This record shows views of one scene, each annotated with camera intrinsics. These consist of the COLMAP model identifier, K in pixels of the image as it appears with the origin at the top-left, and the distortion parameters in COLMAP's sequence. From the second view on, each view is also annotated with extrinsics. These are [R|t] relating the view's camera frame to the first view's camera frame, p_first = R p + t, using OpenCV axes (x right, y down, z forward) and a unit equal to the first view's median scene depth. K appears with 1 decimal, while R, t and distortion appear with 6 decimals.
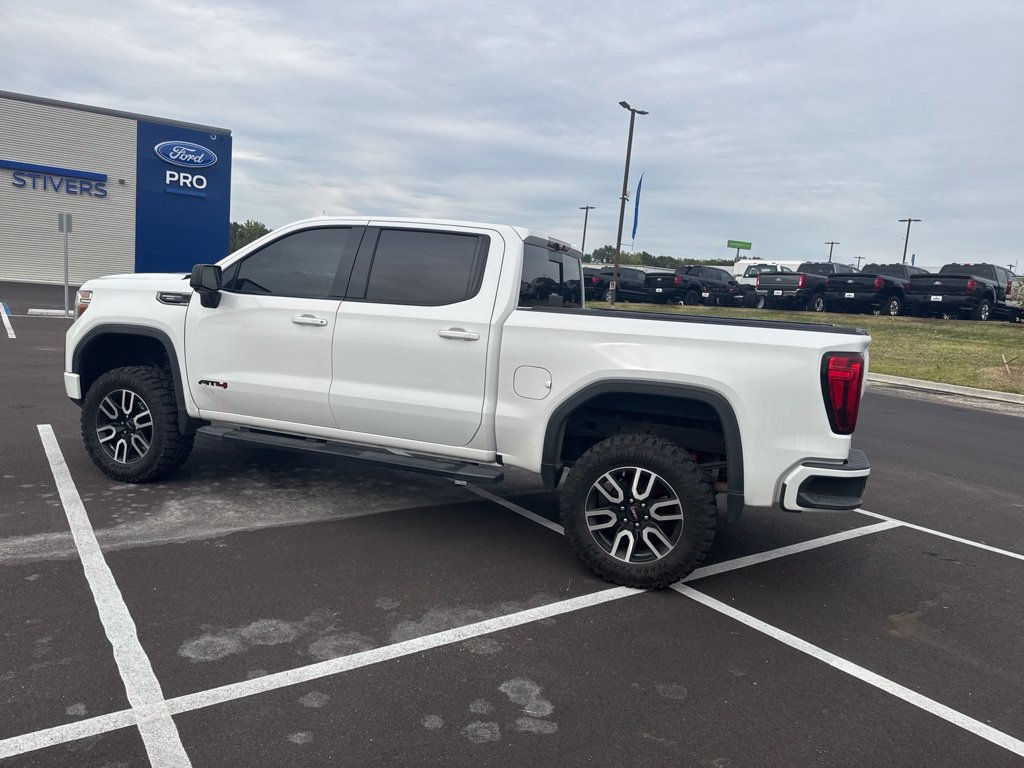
lens RADIAL K [[713.2, 0, 507.8], [0, 713.2, 387.0], [0, 0, 1]] dist [0.071307, -0.117925]
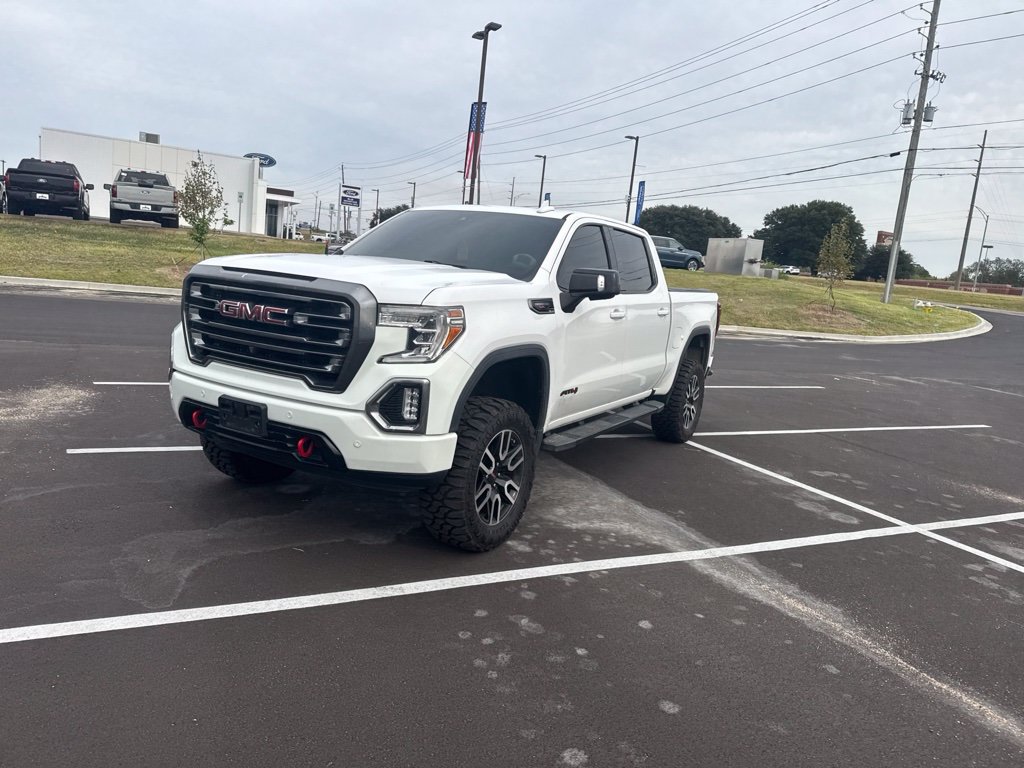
lens RADIAL K [[716.8, 0, 509.5], [0, 716.8, 380.1], [0, 0, 1]] dist [0.063734, -0.089199]
pose [[0.175860, -0.207720, 0.962250, -1.372077], [0.048660, 0.978124, 0.202254, -0.221359], [-0.983212, 0.011255, 0.182120, 0.936056]]
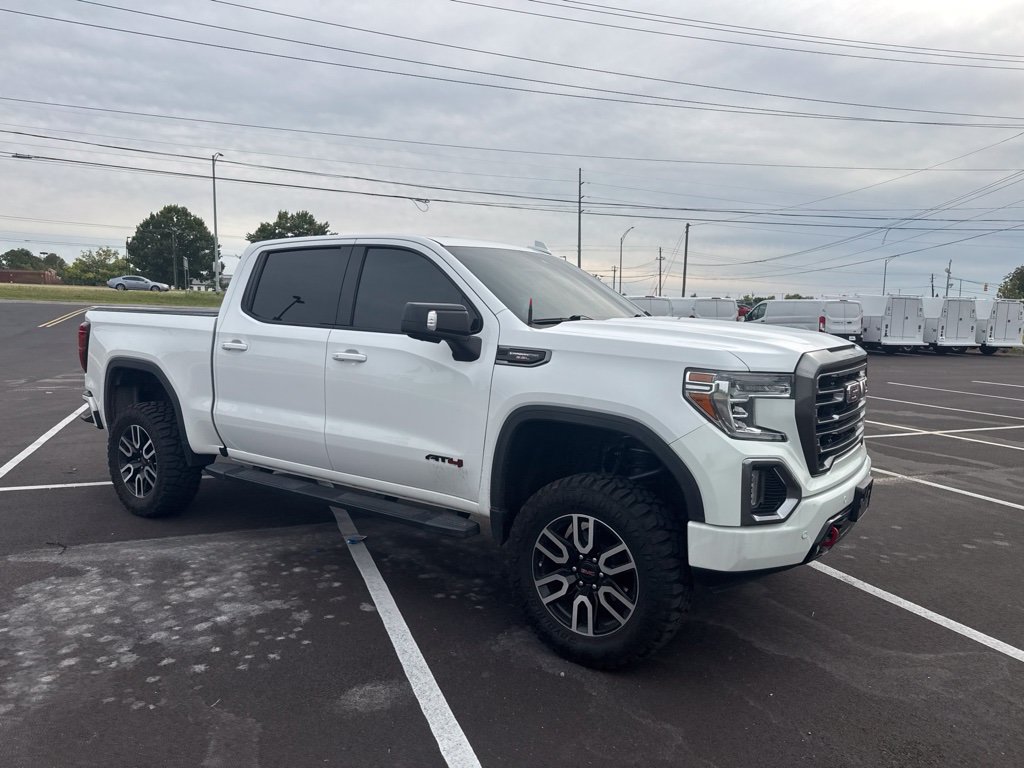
lens RADIAL K [[715.0, 0, 507.0], [0, 715.0, 383.5], [0, 0, 1]] dist [0.073077, -0.110240]
pose [[-0.960192, -0.118269, 0.253068, -0.525739], [-0.054807, 0.968103, 0.244484, -0.315718], [-0.273910, 0.220881, -0.936047, 2.105887]]
